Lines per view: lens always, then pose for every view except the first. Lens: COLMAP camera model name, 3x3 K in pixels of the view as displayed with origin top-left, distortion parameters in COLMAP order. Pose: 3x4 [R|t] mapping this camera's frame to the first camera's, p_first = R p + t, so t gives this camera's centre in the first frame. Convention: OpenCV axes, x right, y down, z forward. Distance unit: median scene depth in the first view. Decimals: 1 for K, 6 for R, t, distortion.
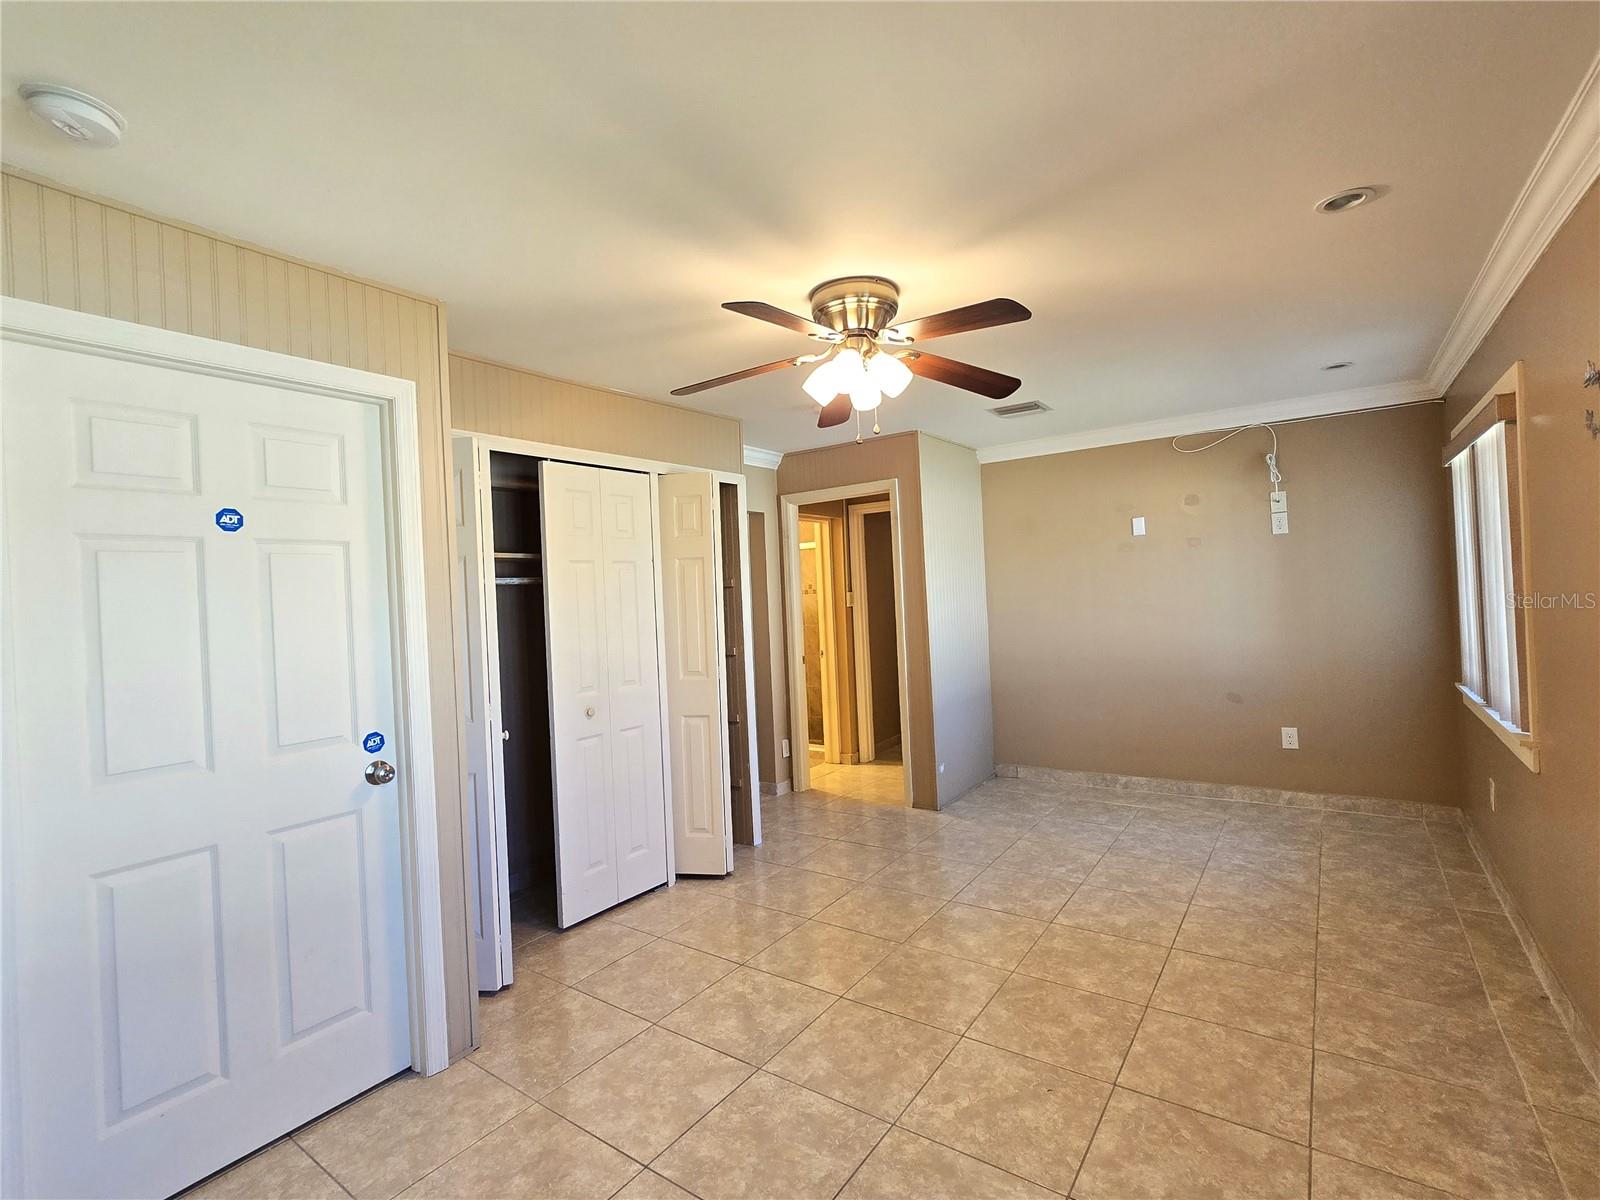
lens RADIAL K [[746.0, 0, 800.0], [0, 746.0, 600.0], [0, 0, 1]] dist [-0.000456, 0.008100]
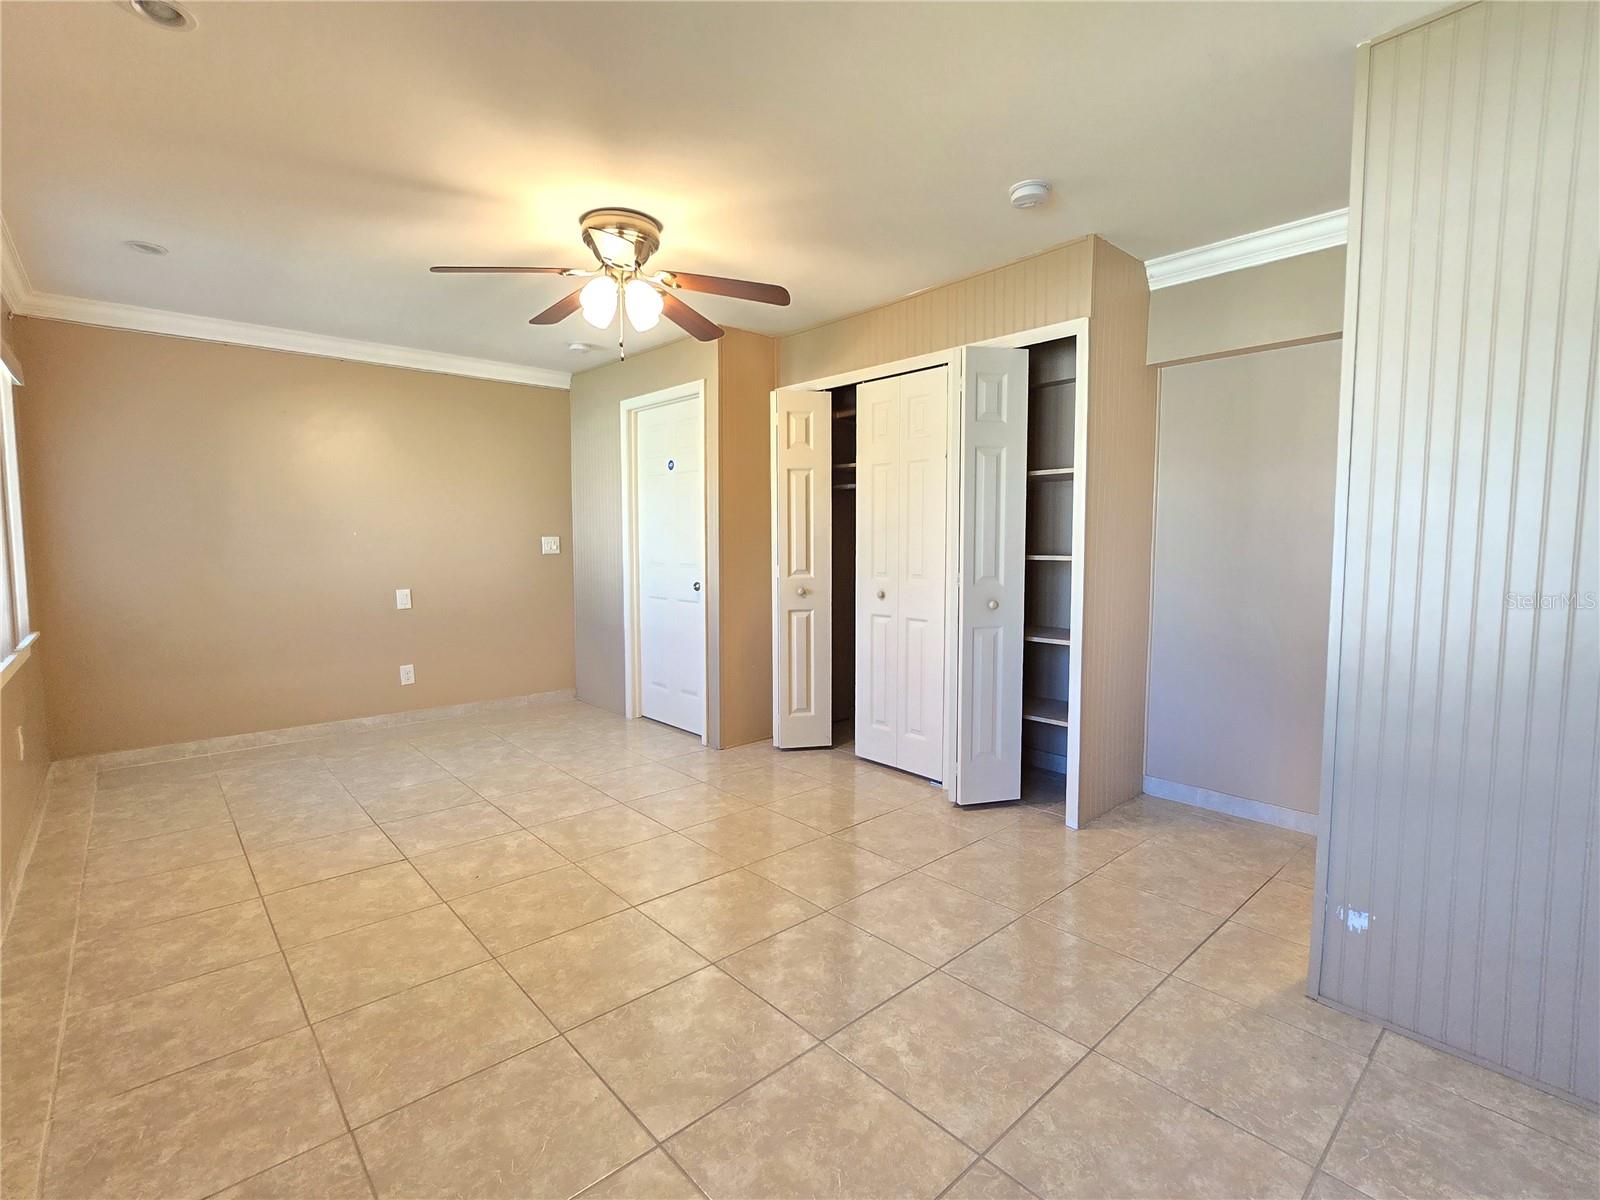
lens RADIAL K [[745.9, 0, 806.3], [0, 745.9, 595.2], [0, 0, 1]] dist [0.000154, 0.001172]
pose [[-0.213840, 0.115943, -0.969964, 1.229681], [-0.000389, 0.992921, 0.118773, 0.018373], [0.976869, 0.025776, -0.212281, 1.589907]]
